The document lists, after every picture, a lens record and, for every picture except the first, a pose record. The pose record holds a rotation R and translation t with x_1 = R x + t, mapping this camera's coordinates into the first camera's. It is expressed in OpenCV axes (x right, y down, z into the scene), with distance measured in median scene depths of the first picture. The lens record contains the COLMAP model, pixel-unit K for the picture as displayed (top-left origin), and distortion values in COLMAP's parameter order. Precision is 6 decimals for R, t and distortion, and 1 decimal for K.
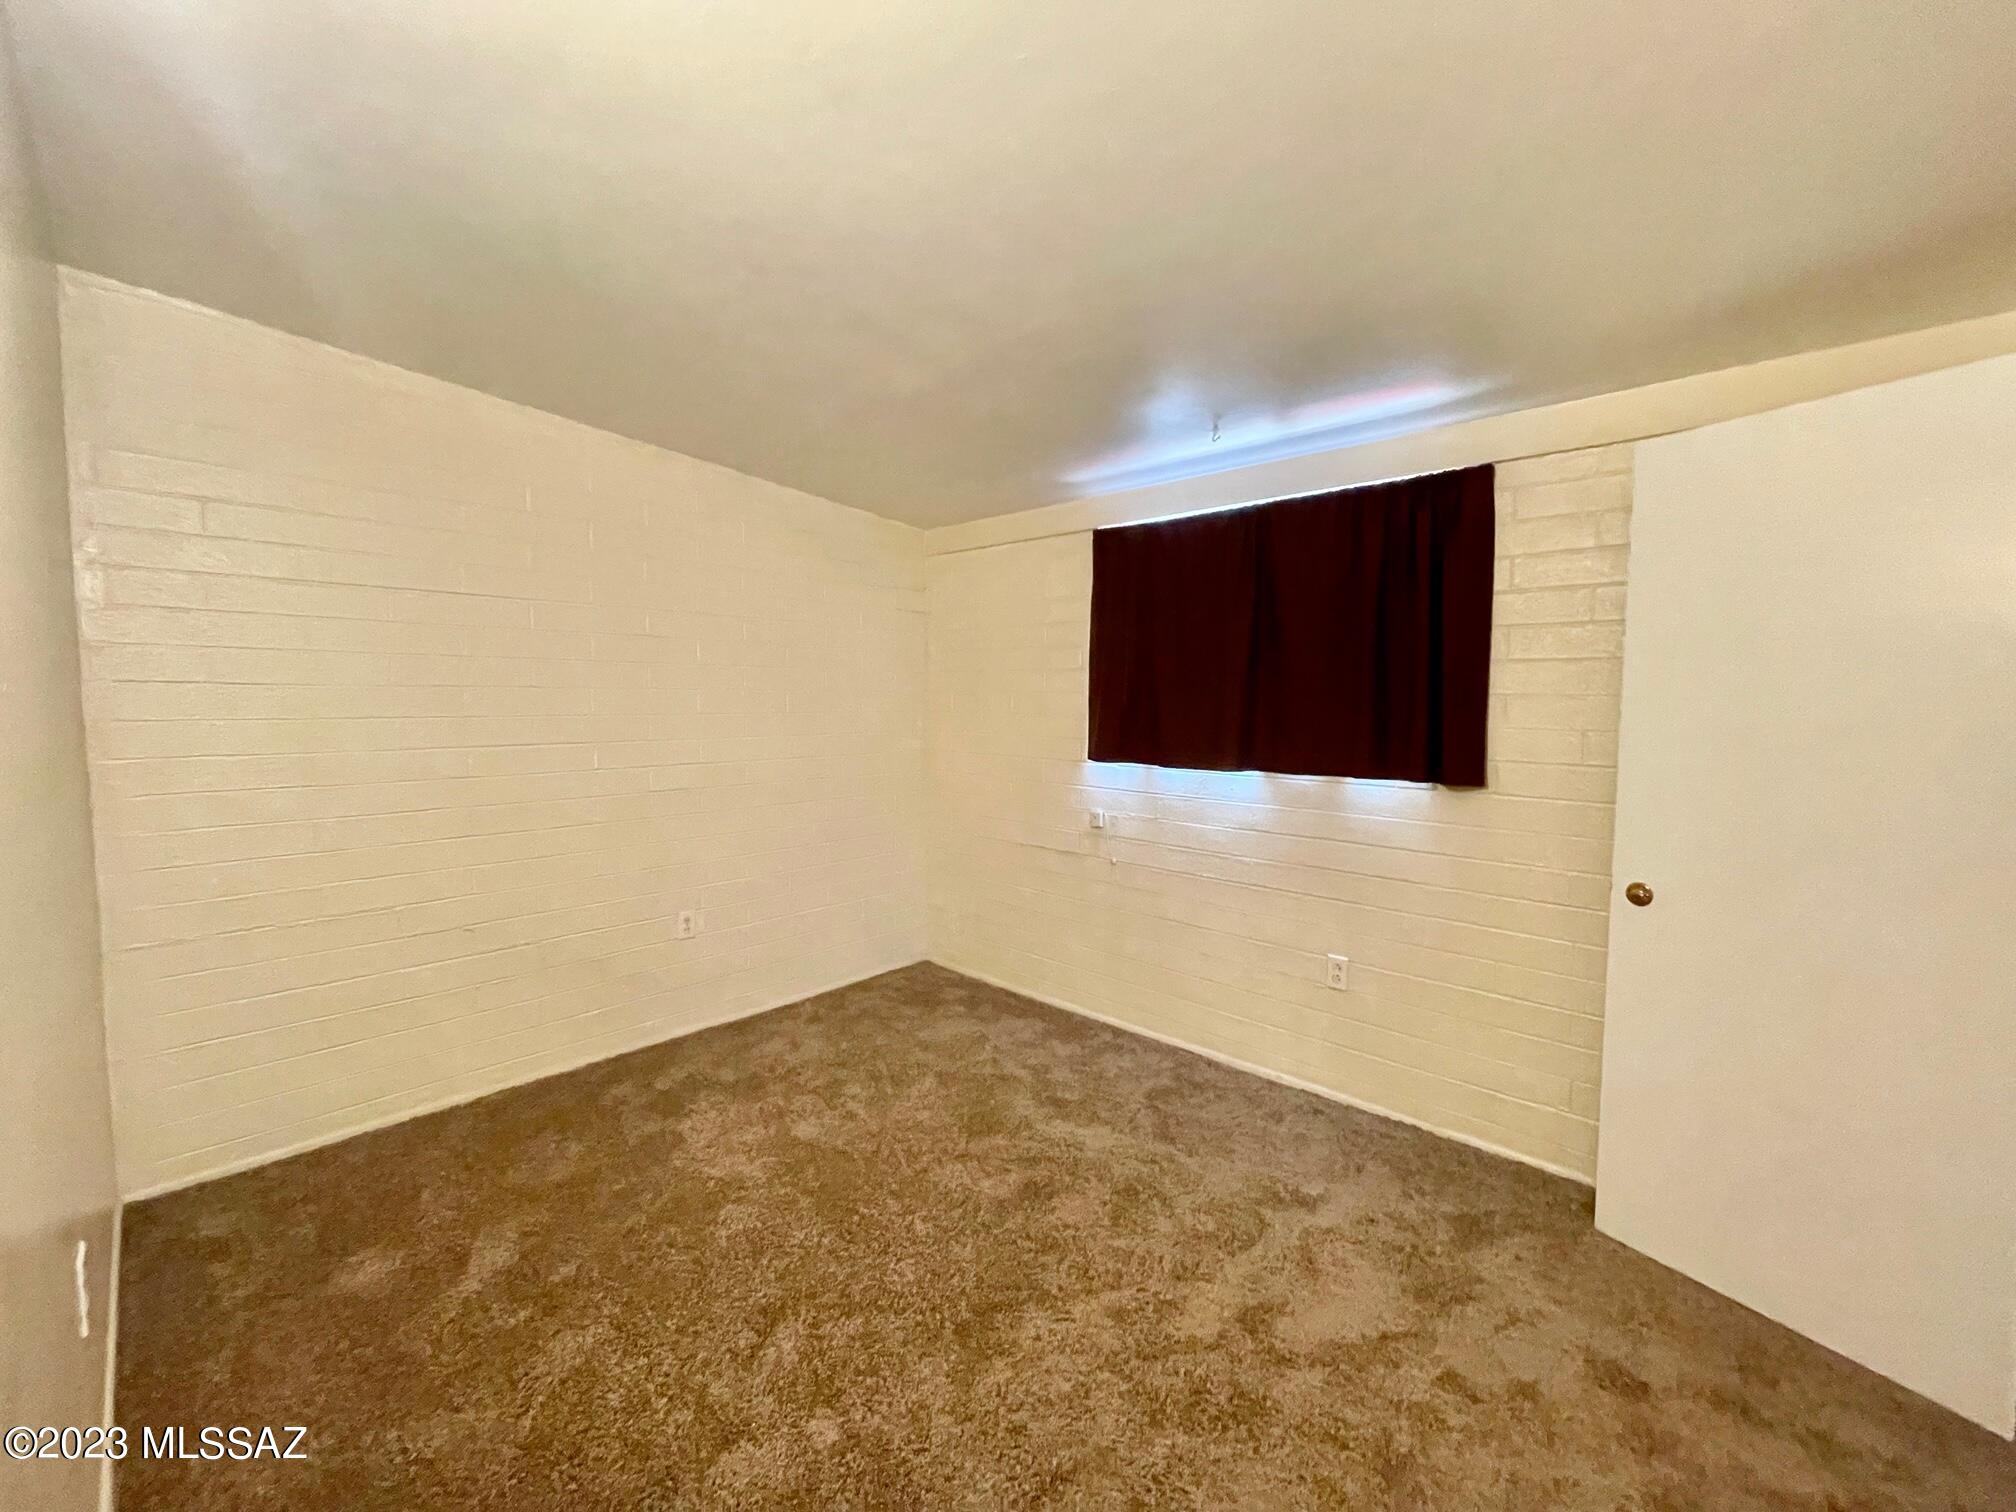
lens RADIAL K [[811.7, 0, 1002.1], [0, 811.7, 754.0], [0, 0, 1]] dist [-0.001098, -0.000408]
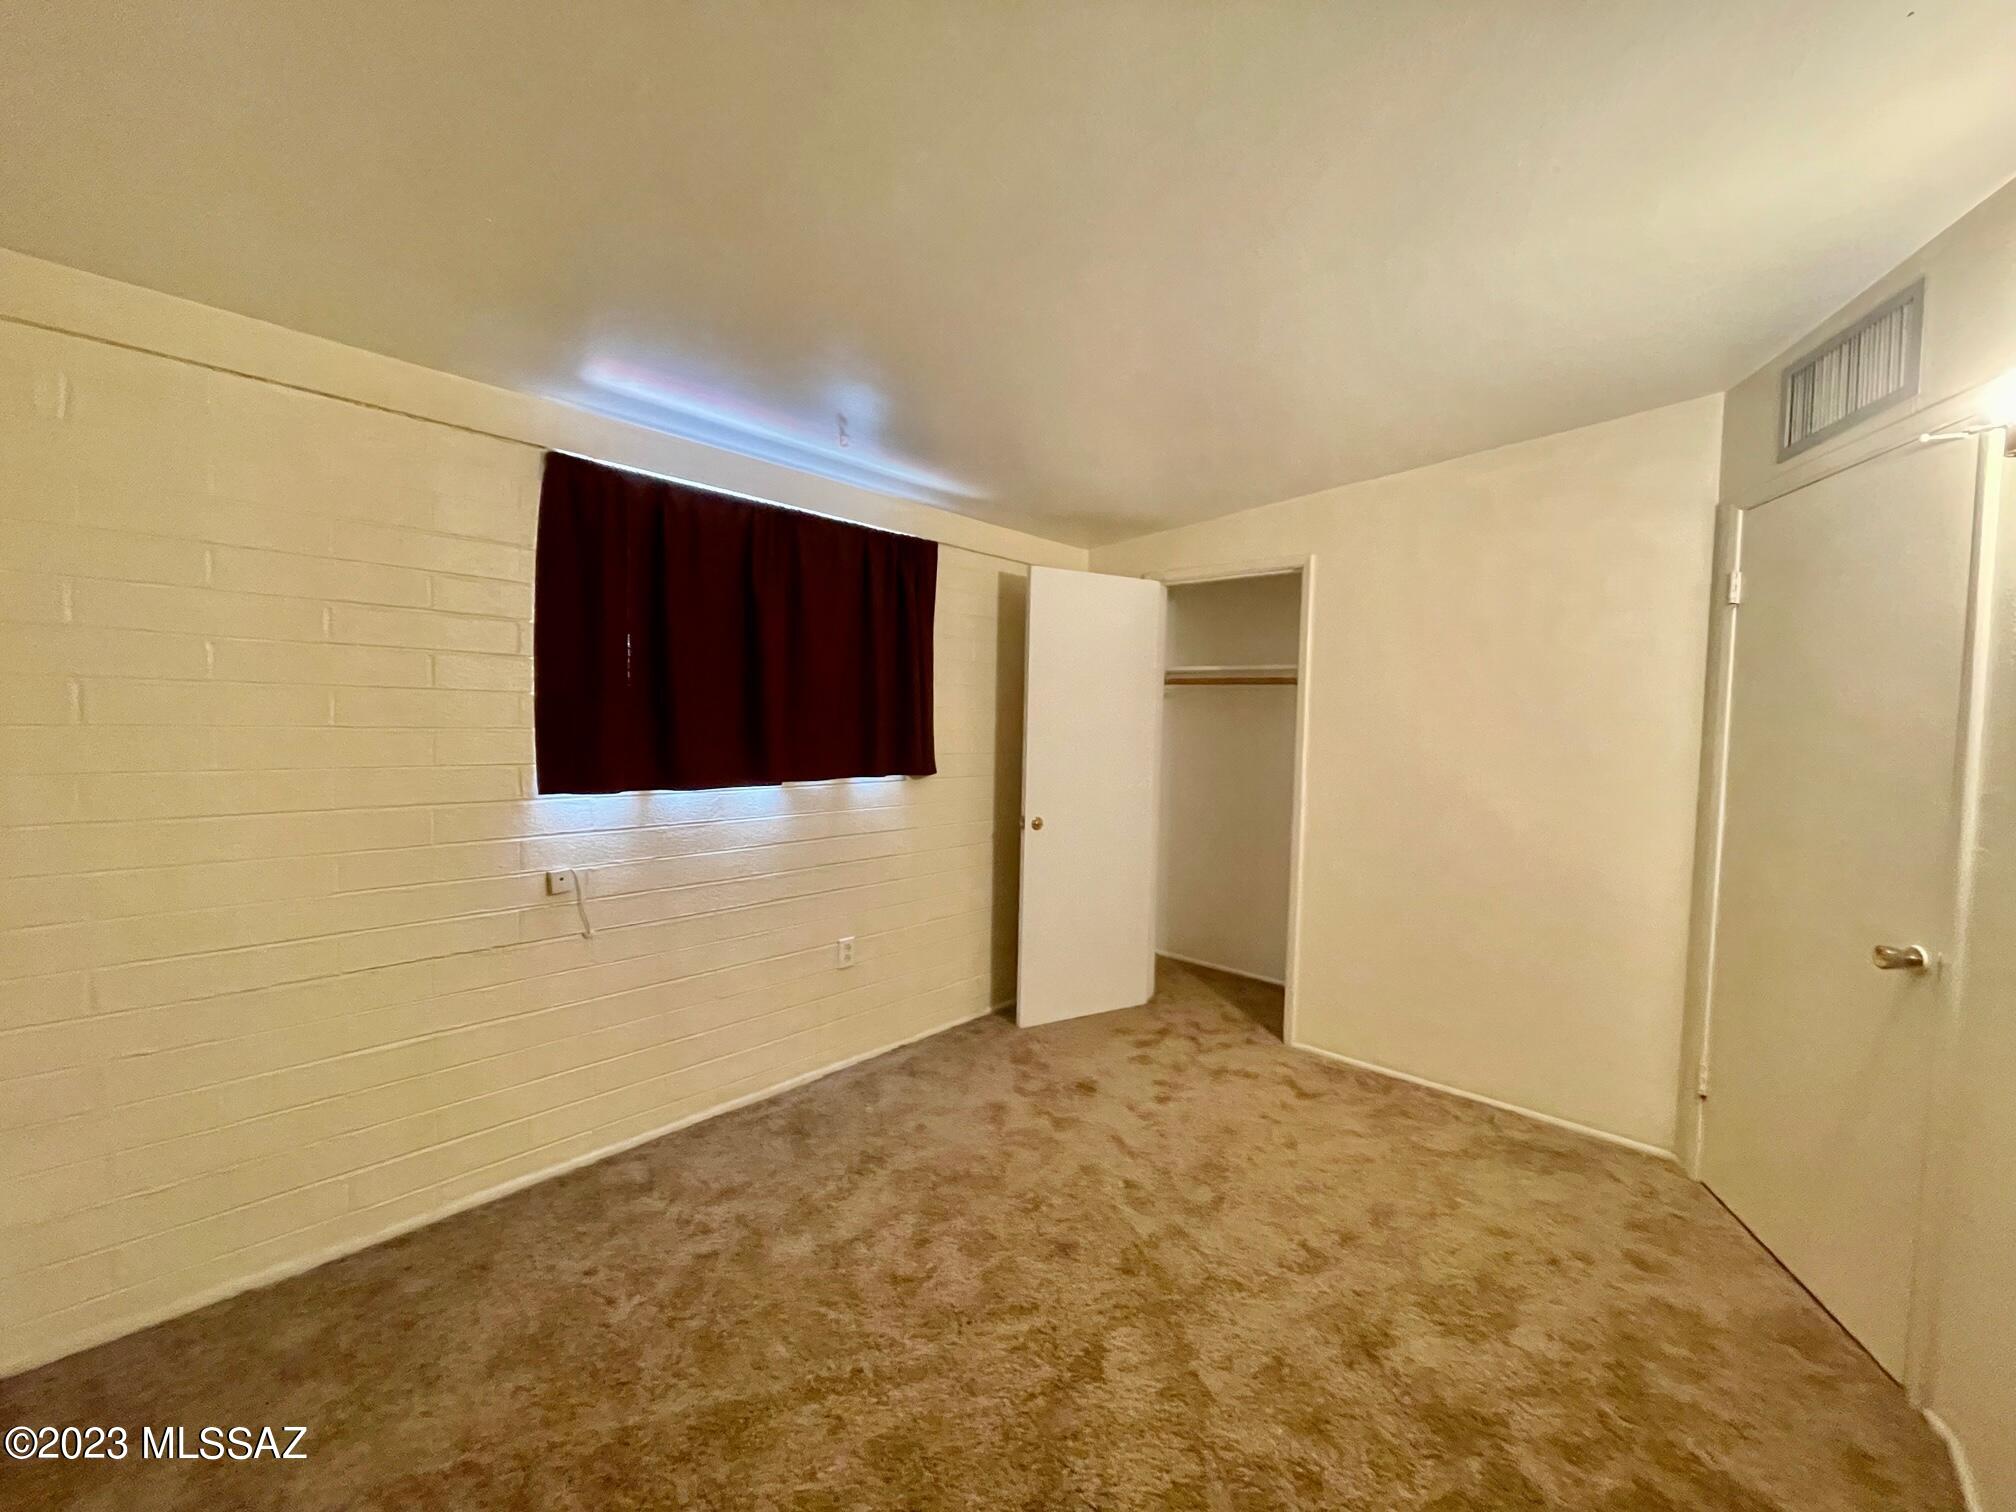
lens RADIAL K [[811.7, 0, 1002.1], [0, 811.7, 754.0], [0, 0, 1]] dist [-0.001098, -0.000408]
pose [[-0.007119, -0.056098, 0.998400, -0.709669], [0.045175, 0.997388, 0.056363, -0.059366], [-0.998954, 0.045504, -0.004566, 0.798433]]
